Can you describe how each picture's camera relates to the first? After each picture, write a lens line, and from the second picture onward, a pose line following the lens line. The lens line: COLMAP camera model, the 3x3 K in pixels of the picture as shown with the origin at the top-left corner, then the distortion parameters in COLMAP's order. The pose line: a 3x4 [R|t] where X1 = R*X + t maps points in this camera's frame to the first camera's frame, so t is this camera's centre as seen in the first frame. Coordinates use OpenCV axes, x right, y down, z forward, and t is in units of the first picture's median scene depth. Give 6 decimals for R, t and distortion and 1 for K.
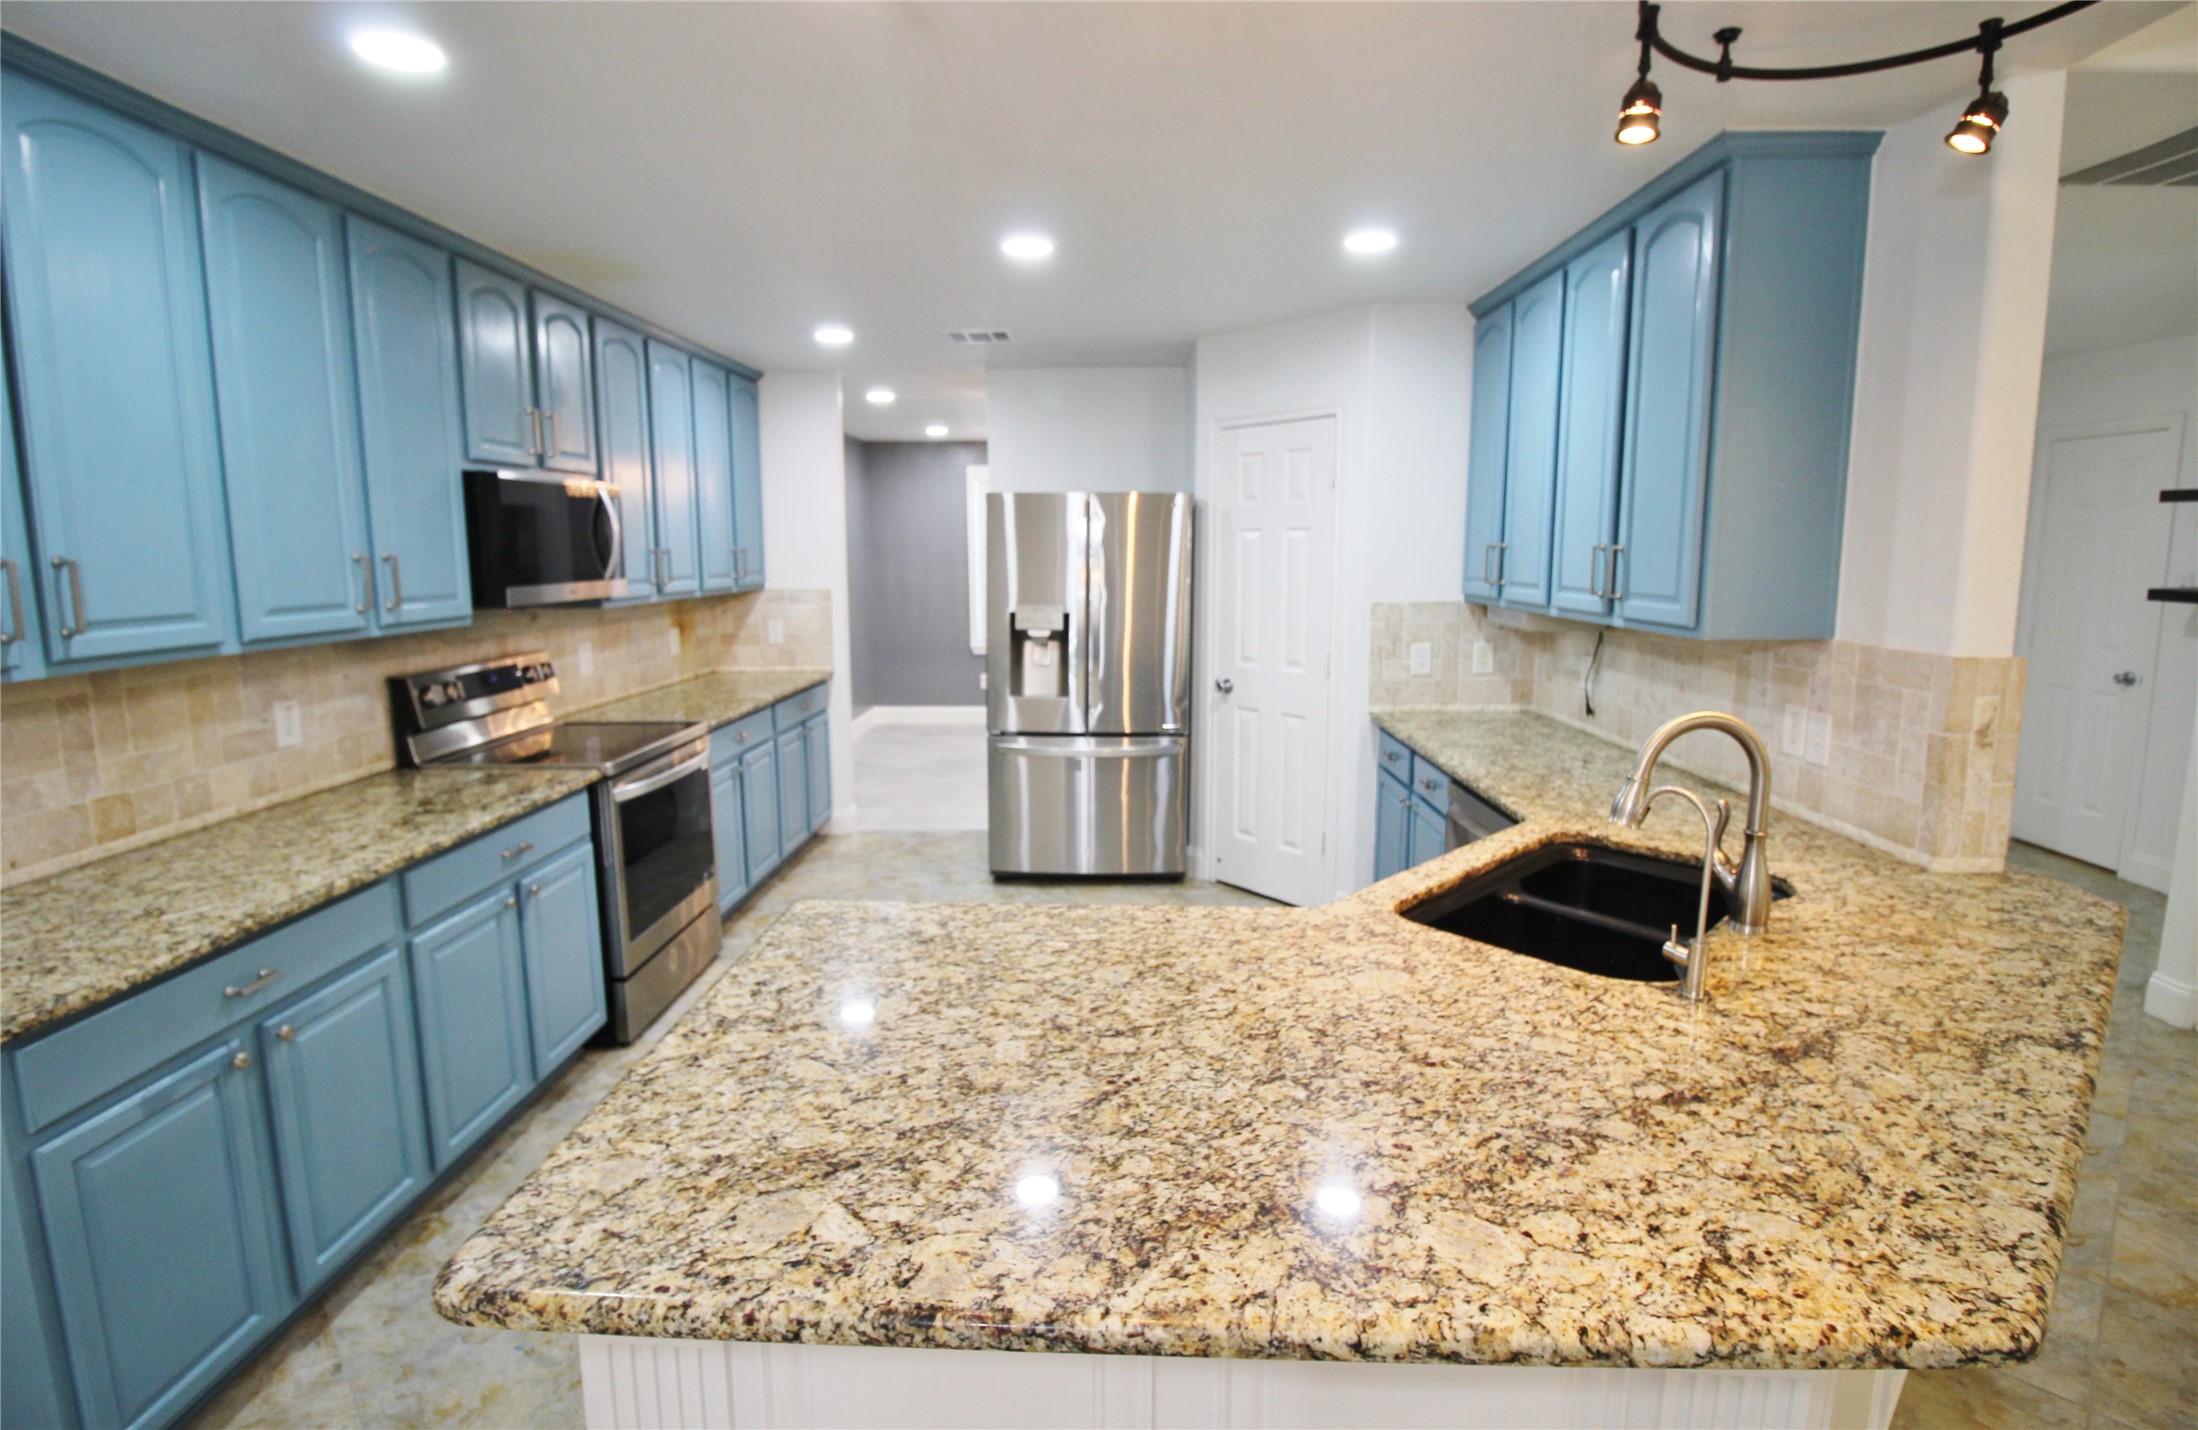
lens RADIAL K [[1037.5, 0, 1093.3], [0, 1037.5, 689.2], [0, 0, 1]] dist [-0.008378, -0.009023]
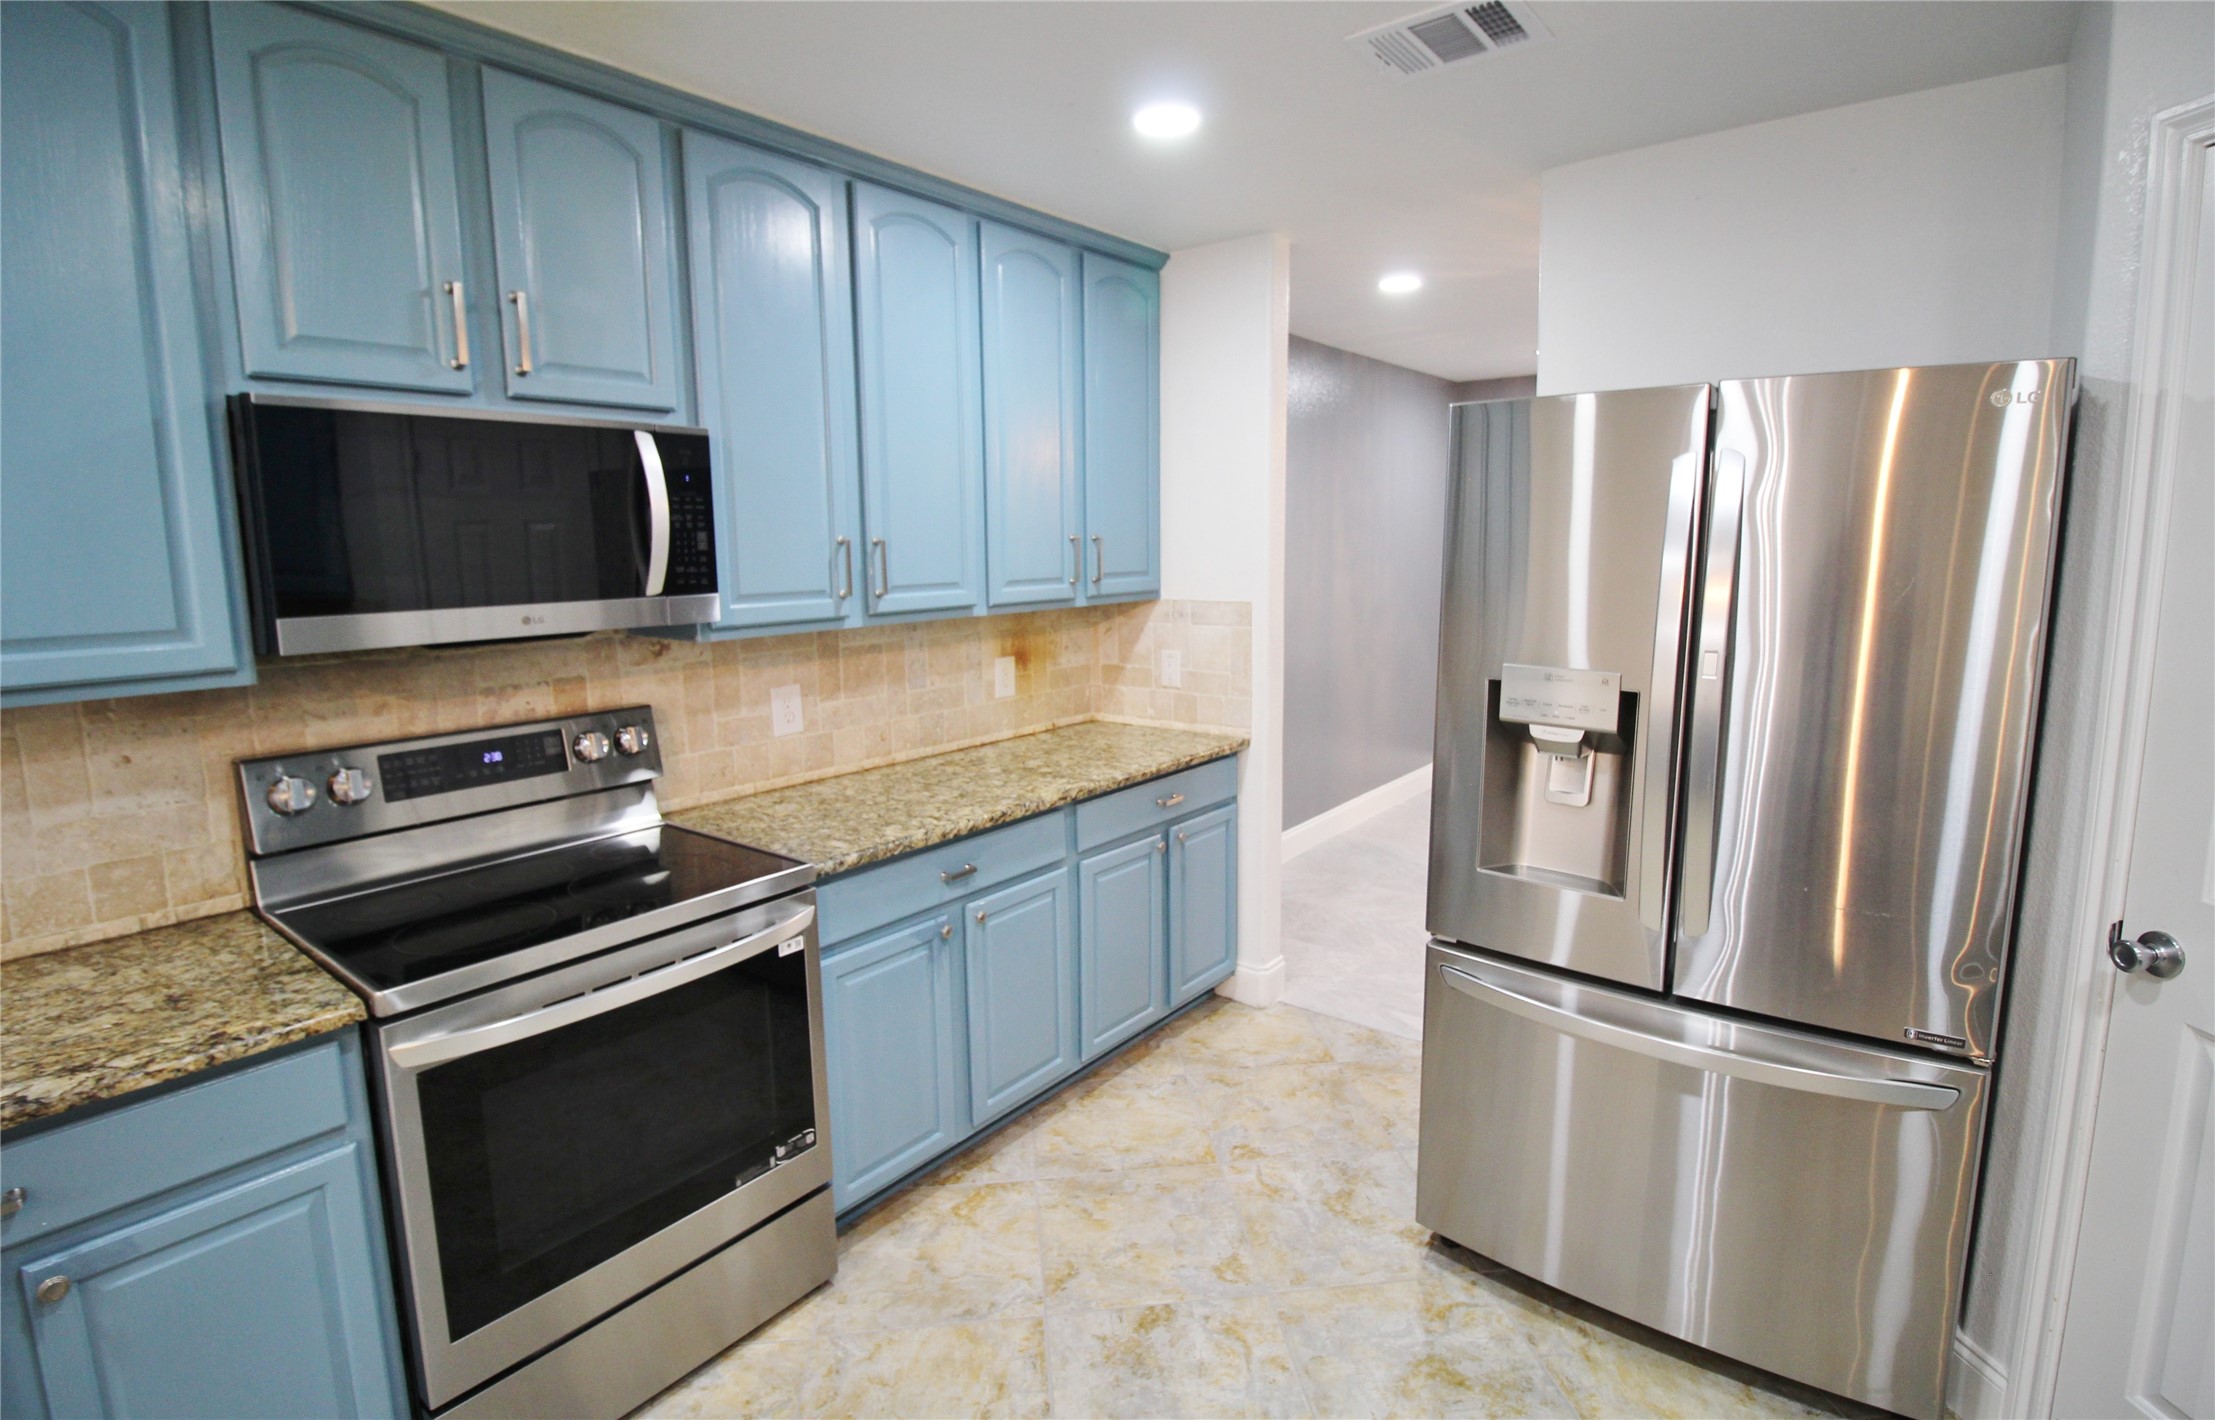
lens RADIAL K [[1052.8, 0, 1102.5], [0, 1052.8, 683.9], [0, 0, 1]] dist [-0.007519, -0.008318]
pose [[0.801963, 0.073644, -0.592817, 0.114300], [-0.071229, 0.997081, 0.027506, -0.163069], [0.593113, 0.020167, 0.804867, 1.233876]]
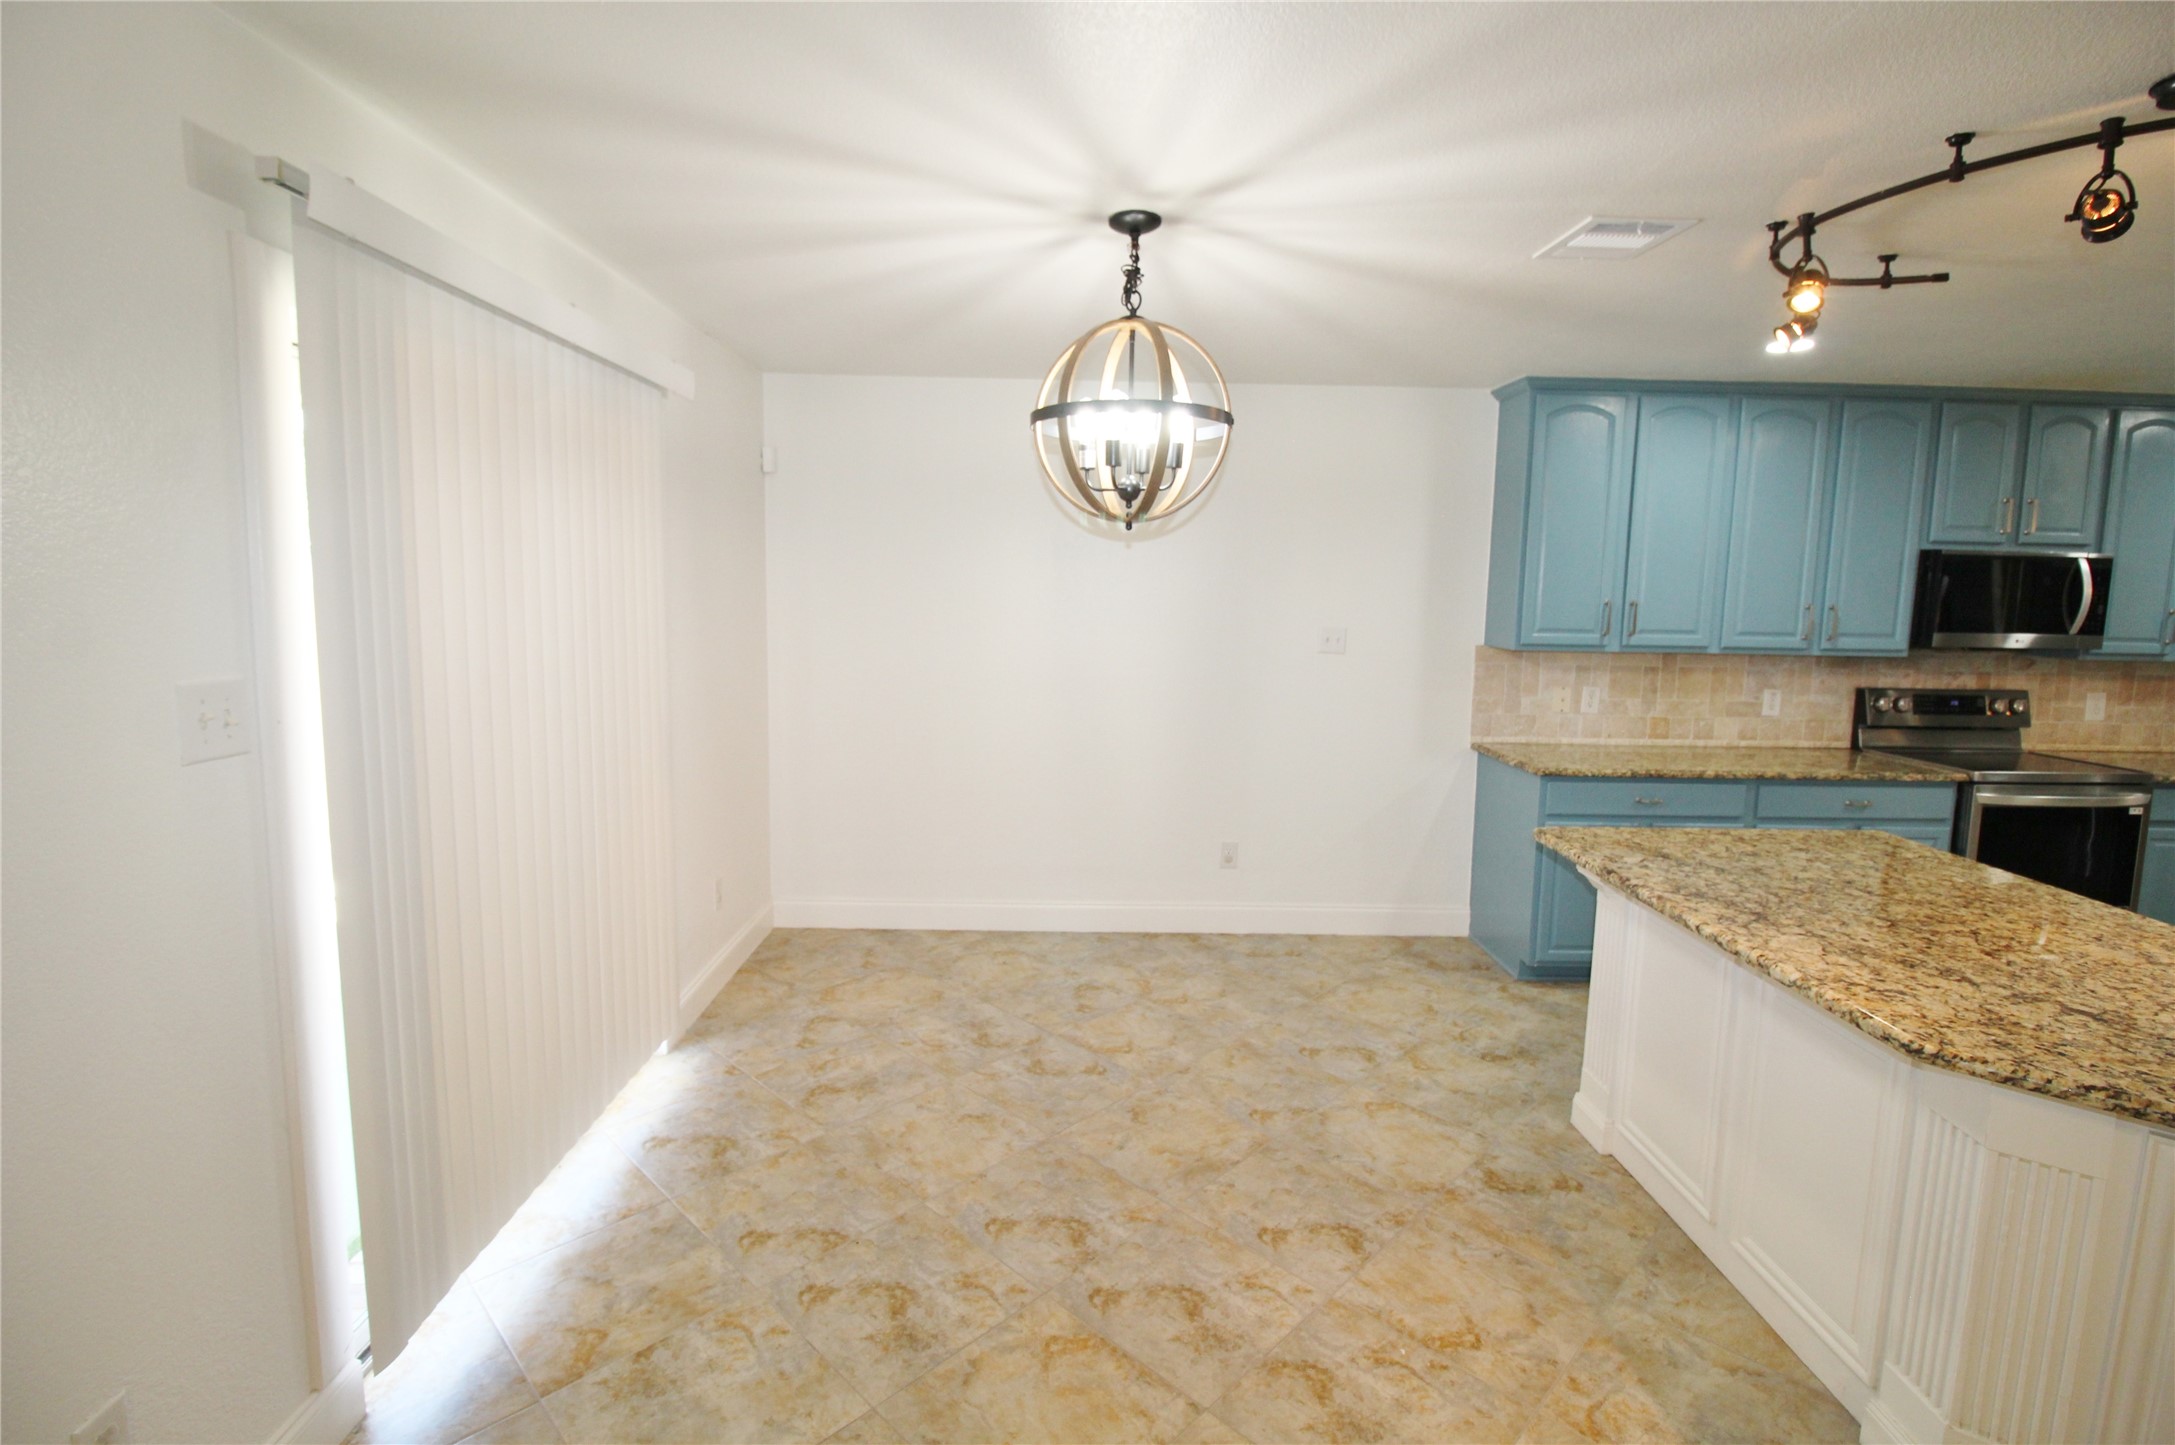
lens RADIAL K [[1003.6, 0, 1088.8], [0, 1003.6, 700.9], [0, 0, 1]] dist [-0.005851, -0.010552]
pose [[0.045266, 0.122121, -0.991482, 1.076460], [-0.153996, 0.981489, 0.113860, 0.022134], [0.987034, 0.147530, 0.063234, -0.292493]]
